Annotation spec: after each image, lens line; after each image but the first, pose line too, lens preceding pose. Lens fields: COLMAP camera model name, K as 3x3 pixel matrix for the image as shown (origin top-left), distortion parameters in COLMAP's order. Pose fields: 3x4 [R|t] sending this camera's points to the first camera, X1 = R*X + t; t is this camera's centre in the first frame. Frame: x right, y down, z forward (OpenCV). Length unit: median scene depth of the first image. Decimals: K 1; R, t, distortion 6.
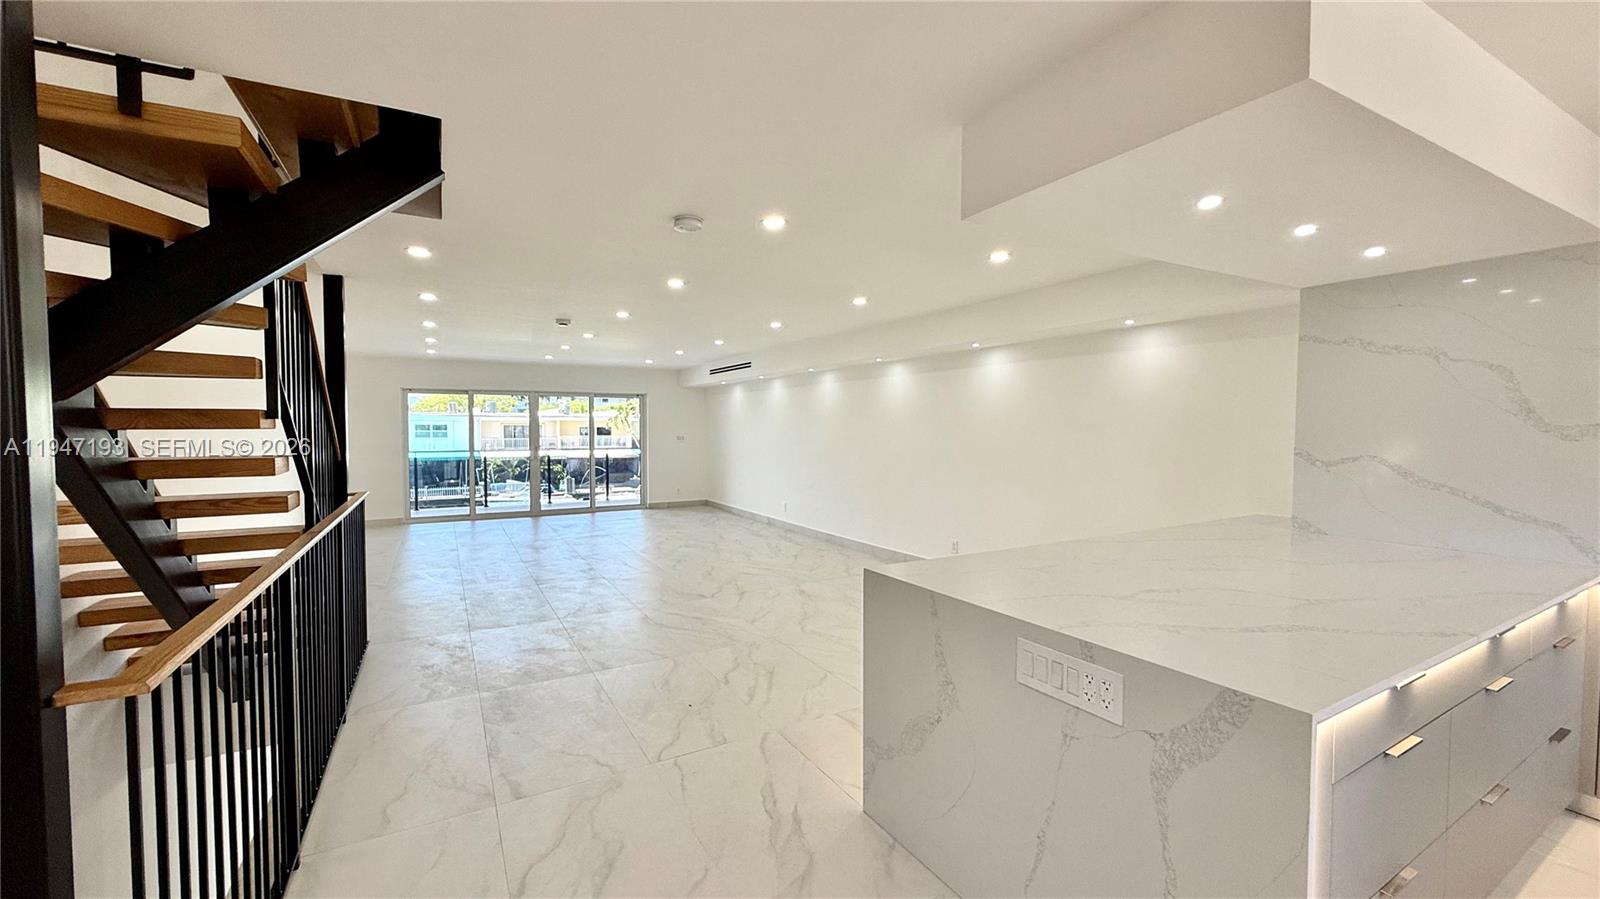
lens RADIAL K [[634.0, 0, 800.0], [0, 634.0, 449.5], [0, 0, 1]] dist [-0.000961, -0.000017]
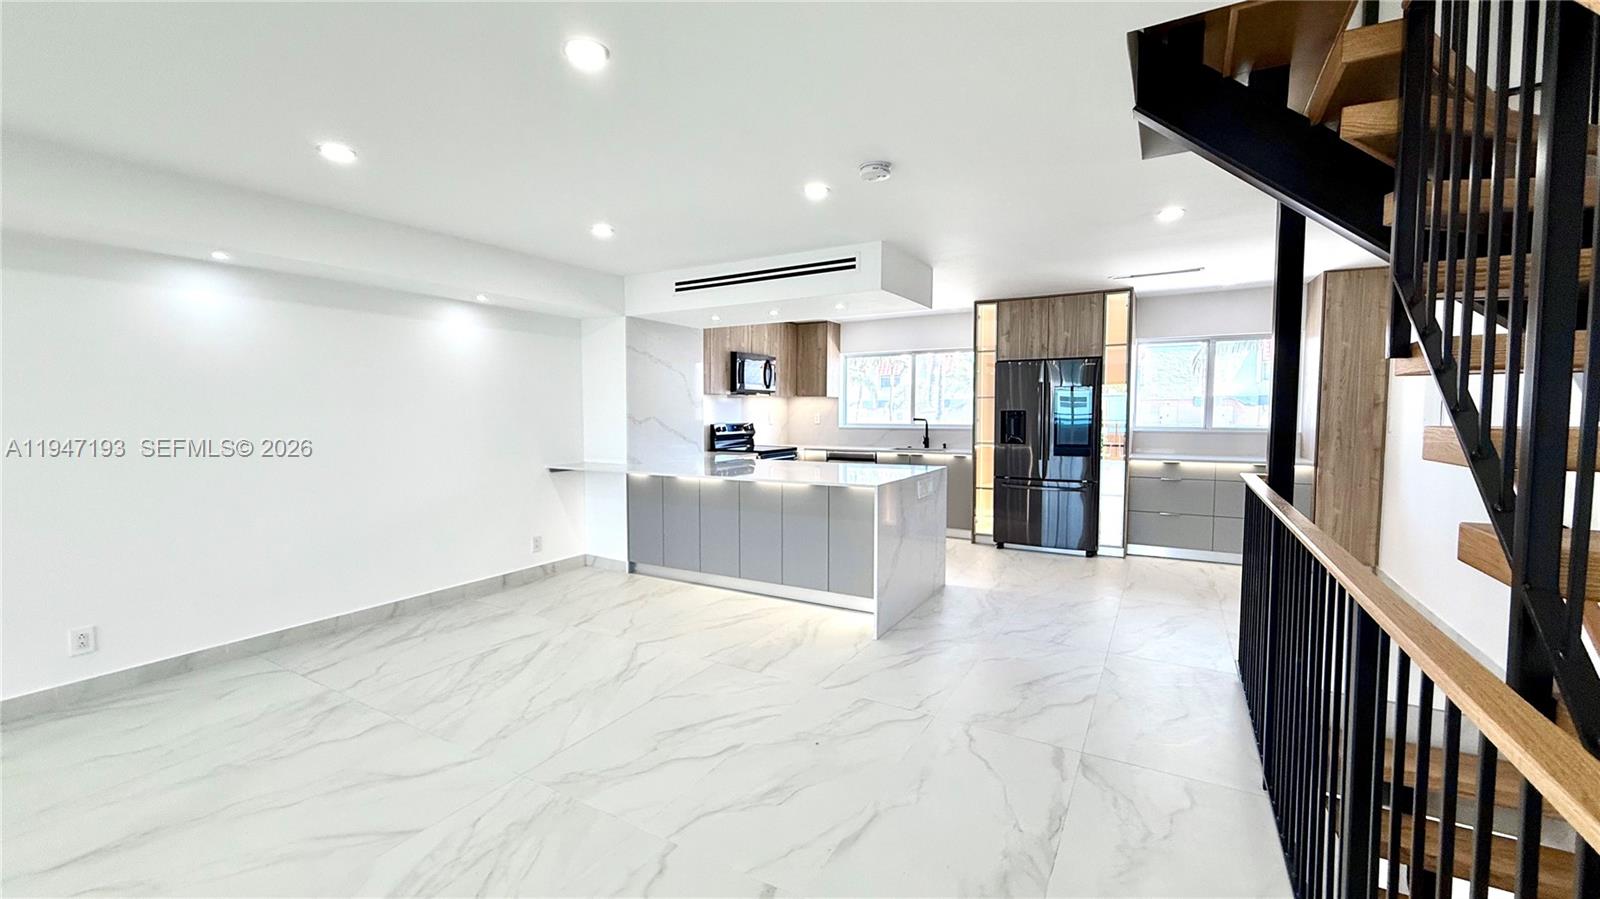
lens RADIAL K [[634.0, 0, 800.0], [0, 634.0, 449.5], [0, 0, 1]] dist [-0.000961, -0.000017]
pose [[-0.501921, -0.050949, 0.863411, -0.800159], [0.037183, 0.996070, 0.080393, -0.023411], [-0.864114, 0.072455, -0.498054, 1.345354]]
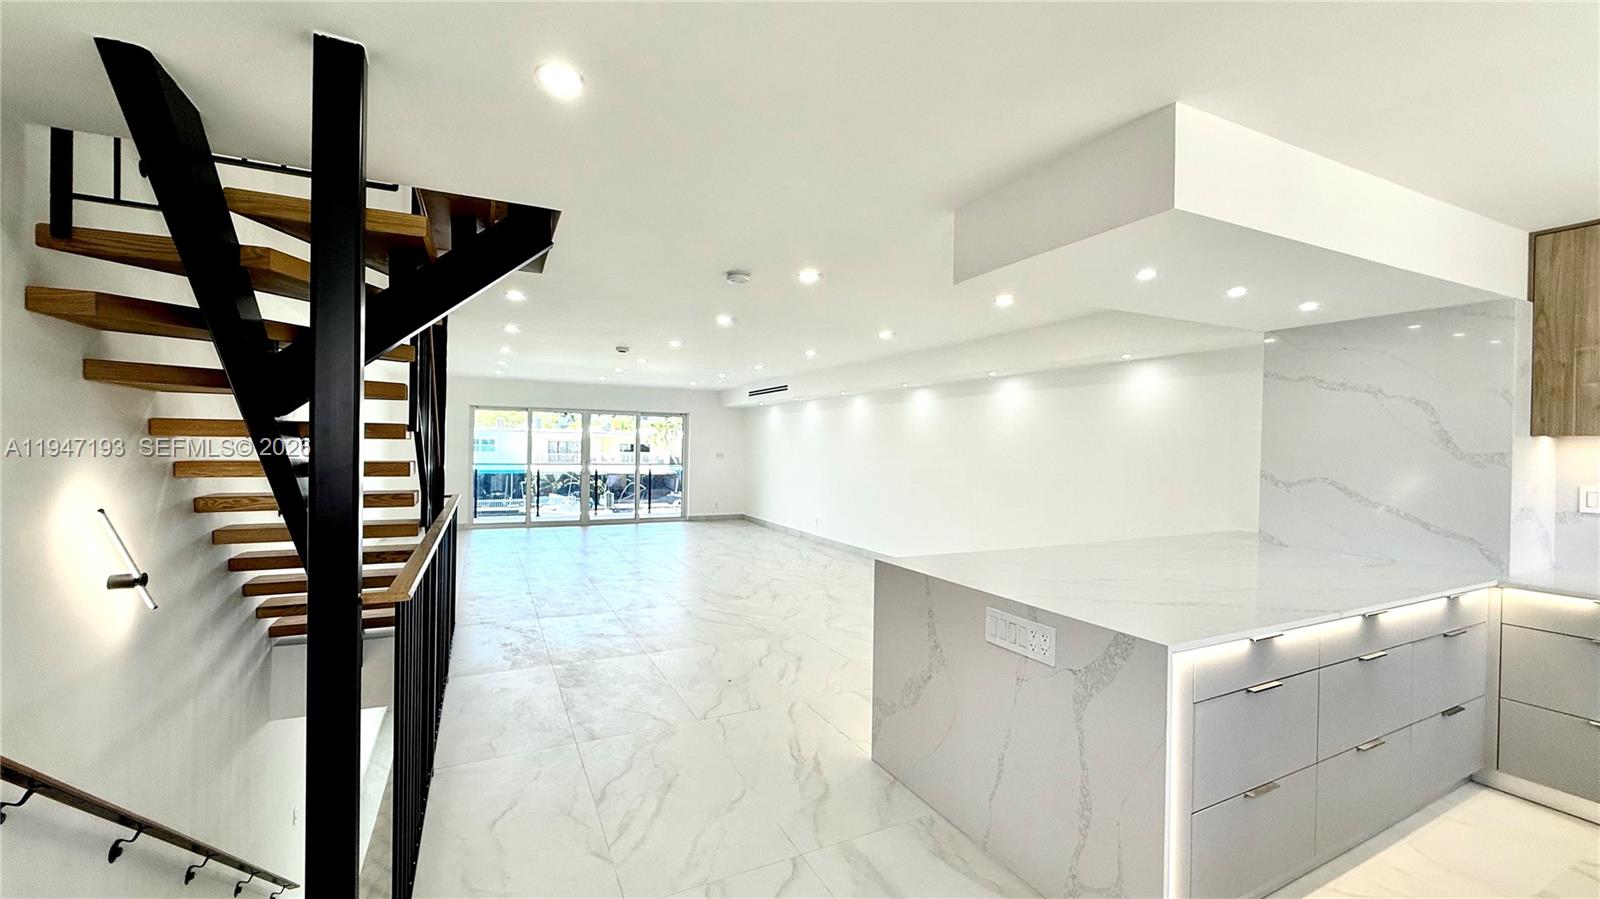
lens RADIAL K [[634.0, 0, 800.0], [0, 634.0, 449.5], [0, 0, 1]] dist [-0.000961, -0.000017]
pose [[0.998354, 0.016944, -0.054794, 0.013292], [-0.018677, 0.999337, -0.031267, 0.010167], [0.054228, 0.032239, 0.998008, -0.173009]]
